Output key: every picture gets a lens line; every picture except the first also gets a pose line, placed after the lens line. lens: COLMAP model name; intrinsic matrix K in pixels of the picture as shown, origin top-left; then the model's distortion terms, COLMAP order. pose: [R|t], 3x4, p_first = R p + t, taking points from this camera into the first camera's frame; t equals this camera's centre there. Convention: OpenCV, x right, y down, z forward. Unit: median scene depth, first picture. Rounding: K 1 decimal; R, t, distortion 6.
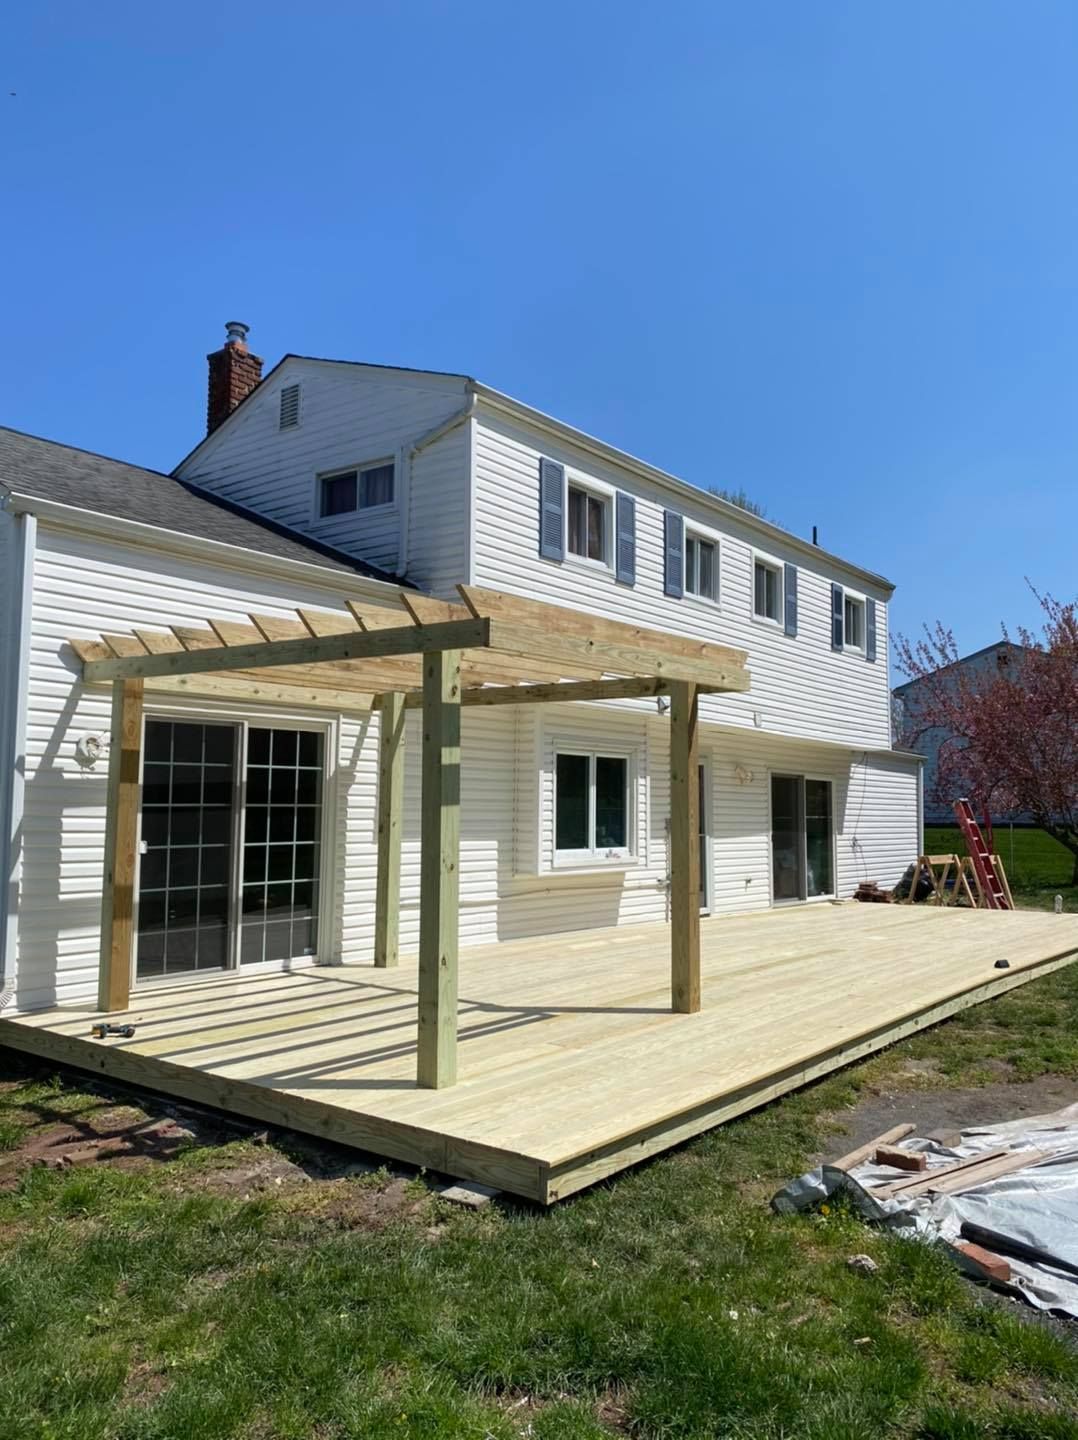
lens RADIAL K [[1050.6, 0, 543.0], [0, 1050.6, 724.2], [0, 0, 1]] dist [0.037179, -0.030319]
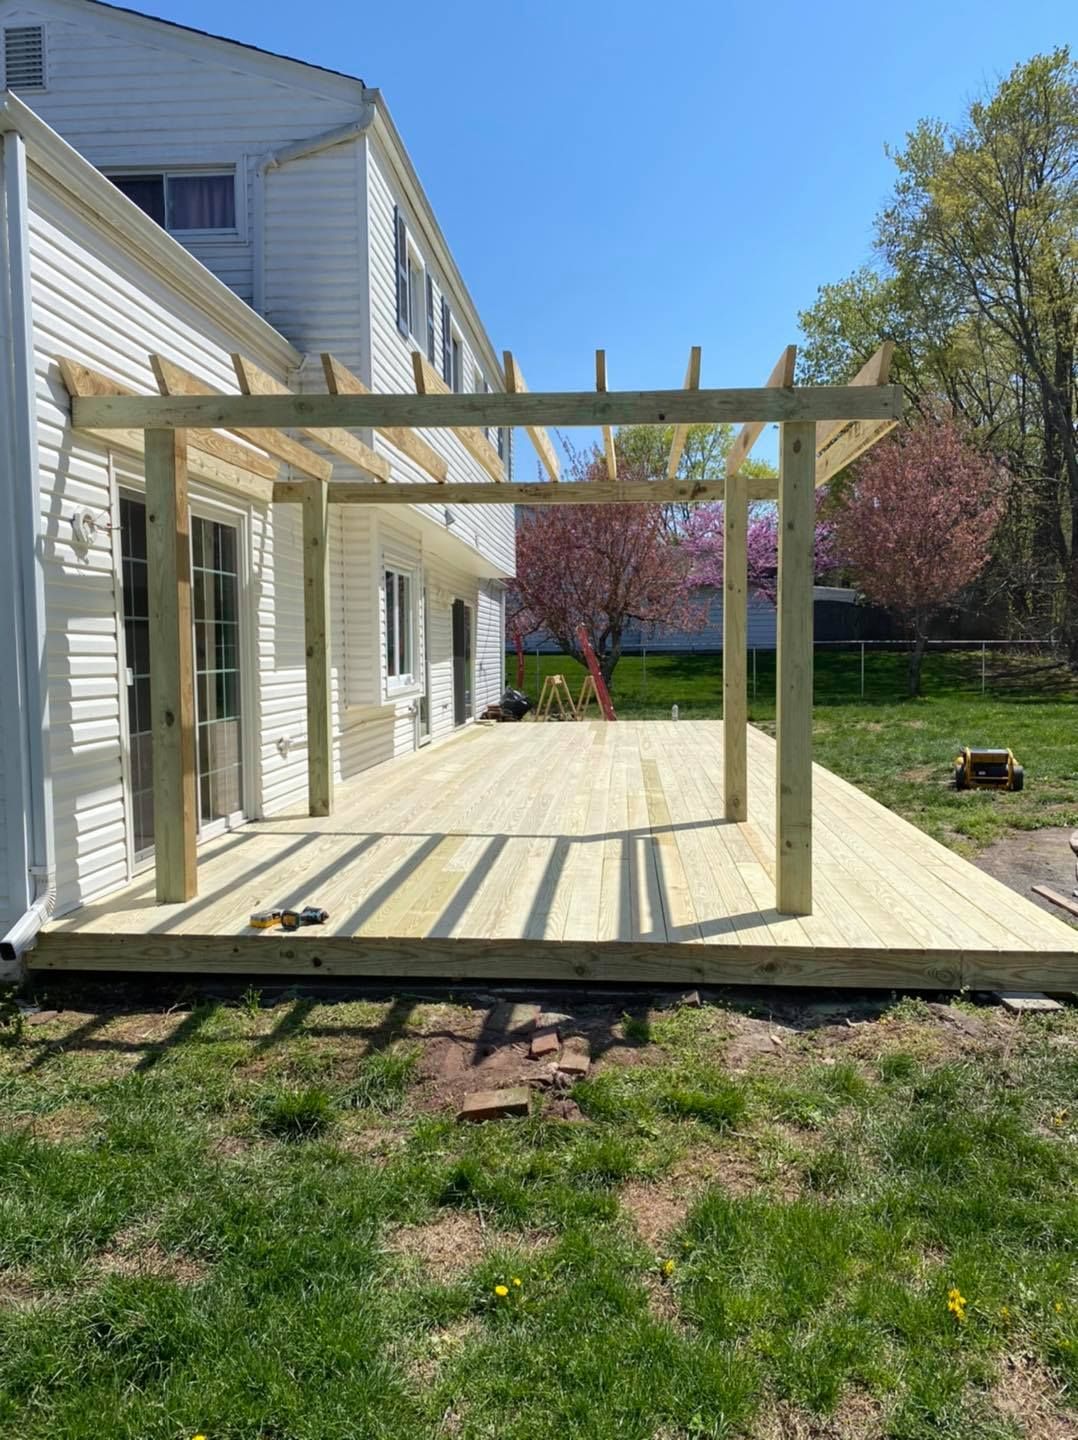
lens RADIAL K [[1050.6, 0, 537.3], [0, 1050.6, 715.1], [0, 0, 1]] dist [0.037179, -0.030319]
pose [[0.846902, -0.052037, 0.529197, -0.548254], [-0.025998, 0.989958, 0.138950, 0.038283], [-0.531113, -0.131435, 0.837044, 0.272720]]
